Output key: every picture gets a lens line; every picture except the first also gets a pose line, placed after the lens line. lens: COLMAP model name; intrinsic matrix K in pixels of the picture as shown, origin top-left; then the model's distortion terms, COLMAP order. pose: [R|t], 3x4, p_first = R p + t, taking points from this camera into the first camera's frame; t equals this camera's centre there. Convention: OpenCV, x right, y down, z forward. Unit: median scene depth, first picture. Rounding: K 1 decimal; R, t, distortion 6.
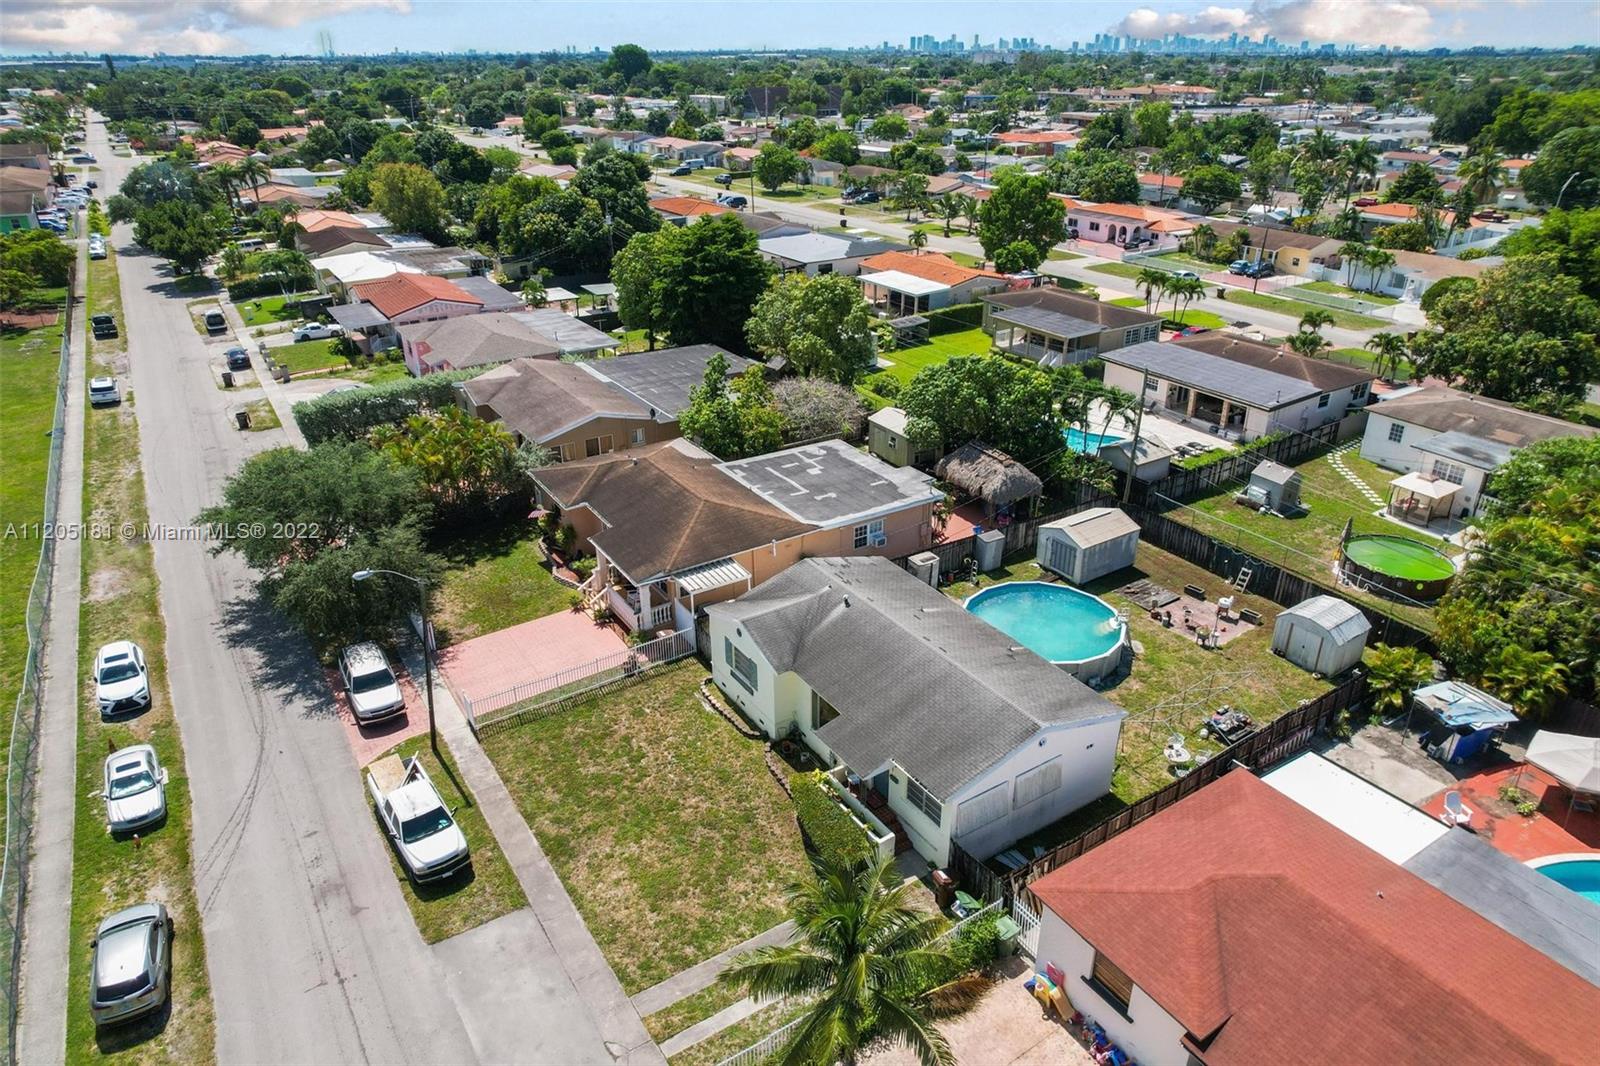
lens RADIAL K [[1018.7, 0, 807.1], [0, 1018.7, 542.2], [0, 0, 1]] dist [-0.071278, 0.062695]
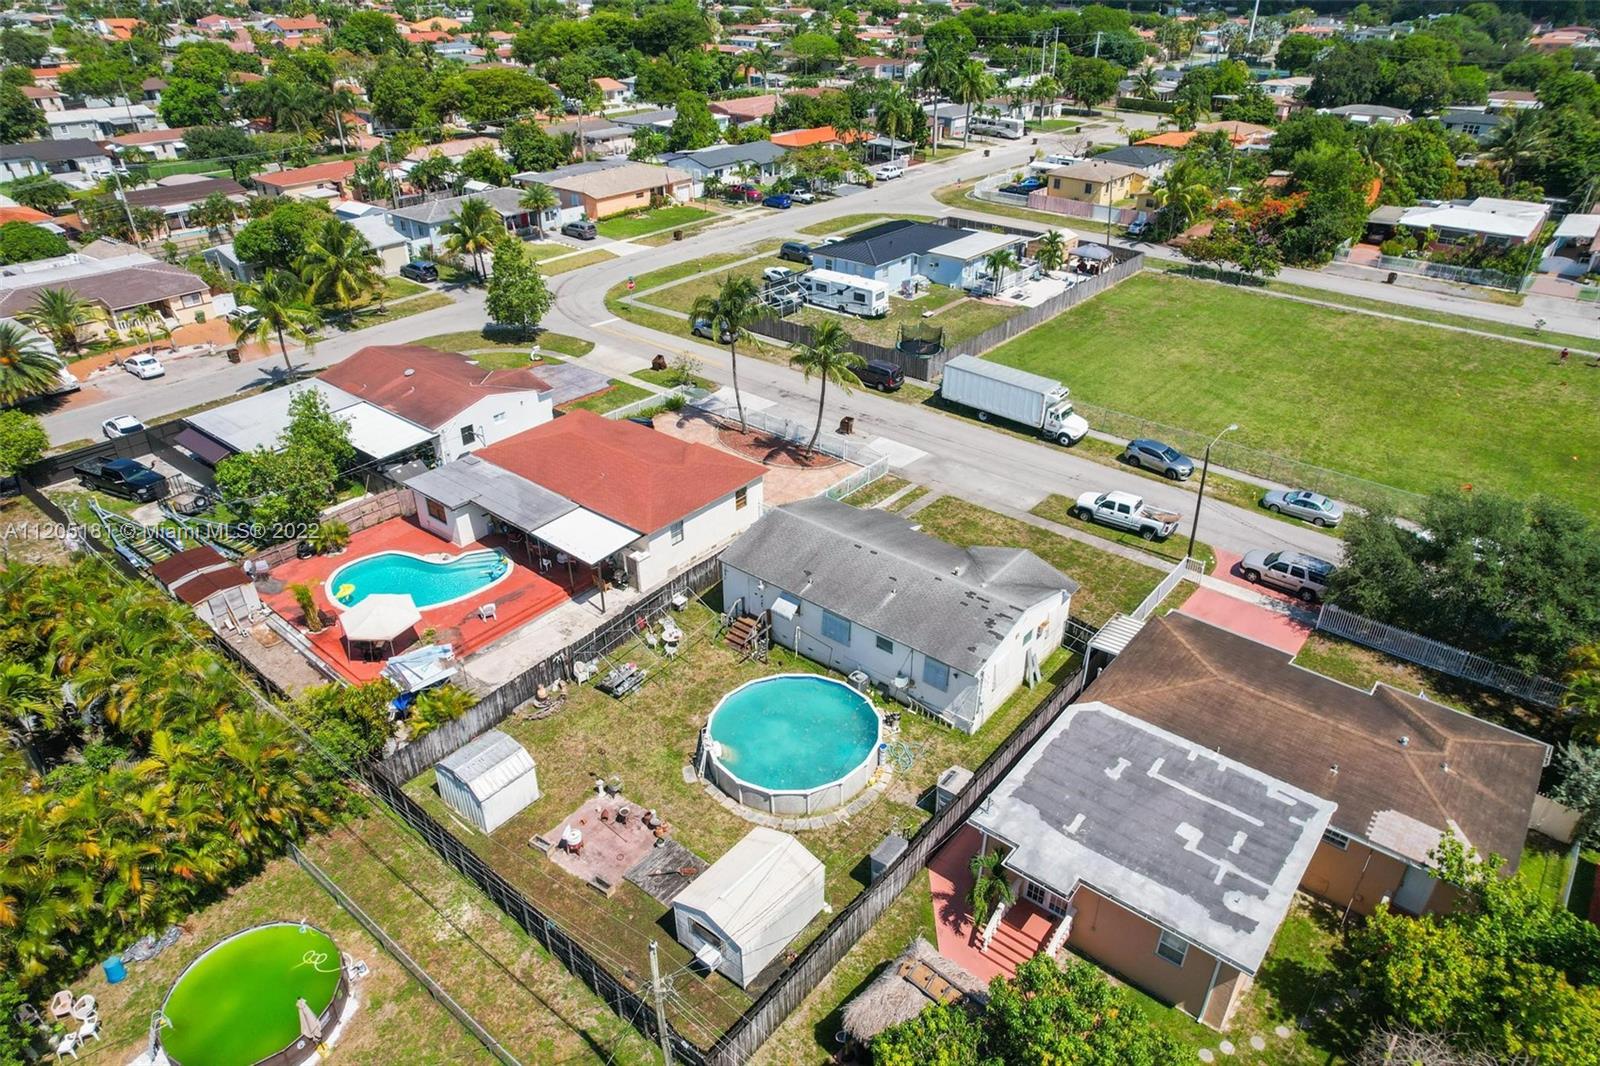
lens RADIAL K [[1018.7, 0, 807.3], [0, 1018.7, 536.6], [0, 0, 1]] dist [-0.071278, 0.062695]
pose [[-0.950493, 0.156679, -0.268356, 0.360990], [-0.137879, 0.561281, 0.816059, -0.632738], [0.278483, 0.812659, -0.511891, 1.093277]]
